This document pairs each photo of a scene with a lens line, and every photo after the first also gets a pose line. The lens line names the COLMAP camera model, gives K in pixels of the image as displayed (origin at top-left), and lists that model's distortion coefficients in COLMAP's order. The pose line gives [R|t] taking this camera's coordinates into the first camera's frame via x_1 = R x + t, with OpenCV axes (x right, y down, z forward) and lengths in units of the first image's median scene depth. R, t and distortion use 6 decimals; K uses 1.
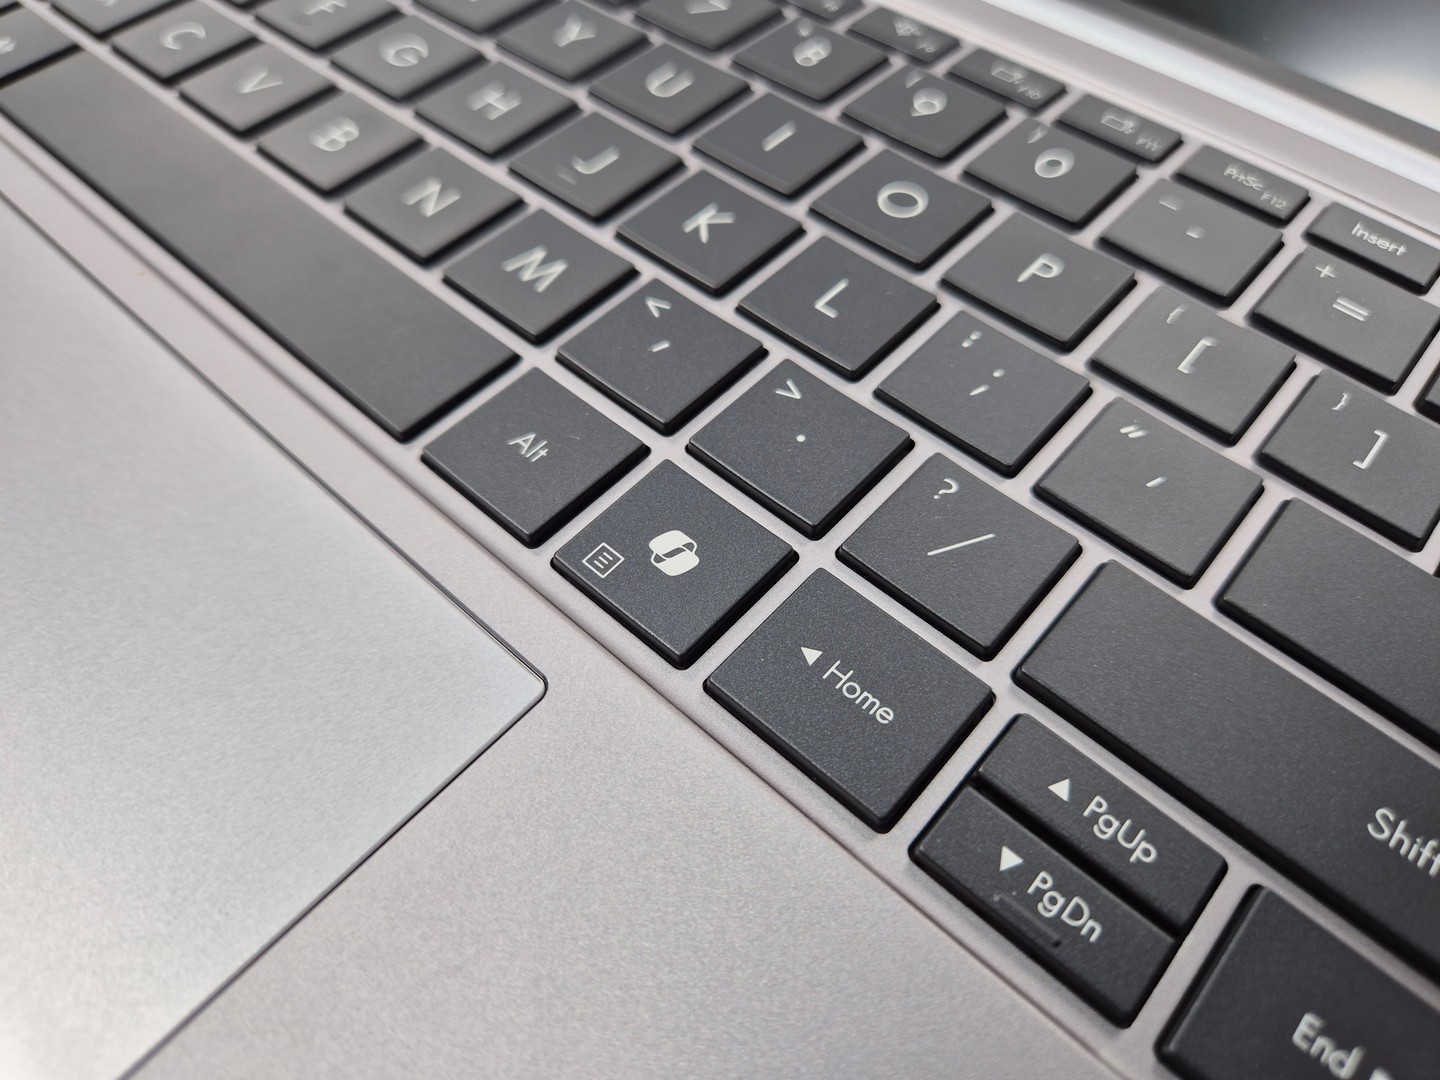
lens RADIAL K [[967.6, 0, 720.0], [0, 967.6, 540.0], [0, 0, 1]] dist [0.059903, -0.049402]
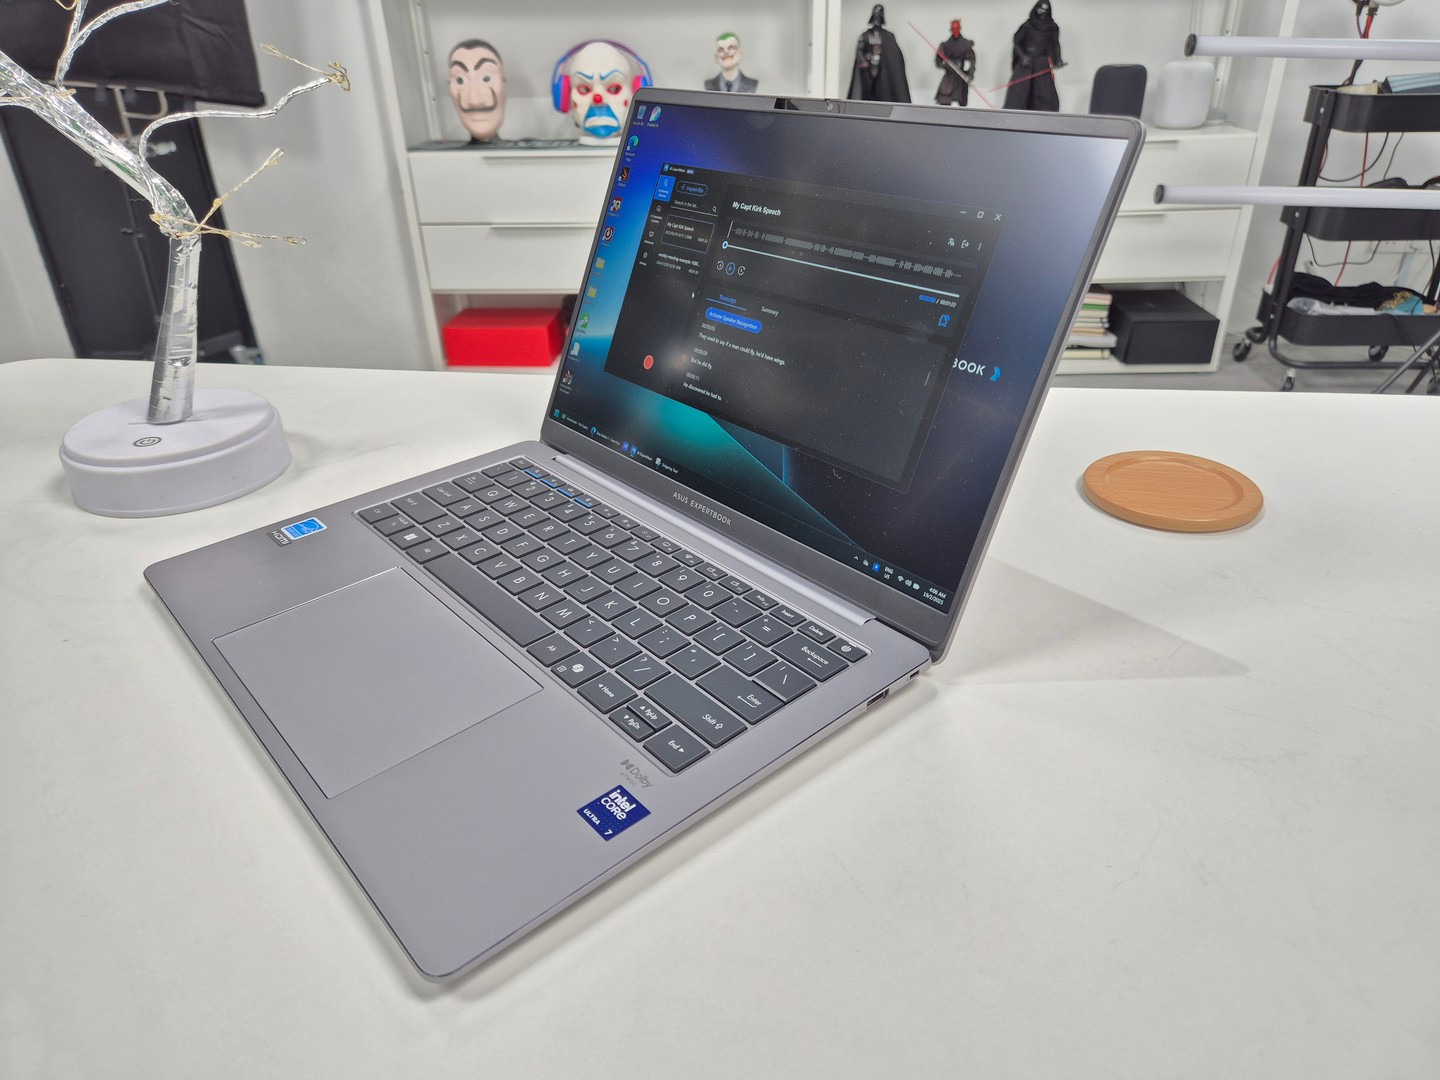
lens RADIAL K [[967.6, 0, 720.0], [0, 967.6, 540.0], [0, 0, 1]] dist [0.059903, -0.049402]
pose [[0.991045, 0.042279, -0.126654, 0.971385], [-0.094183, 0.893722, -0.438624, 1.179457], [0.094649, 0.446625, 0.889701, -2.688018]]
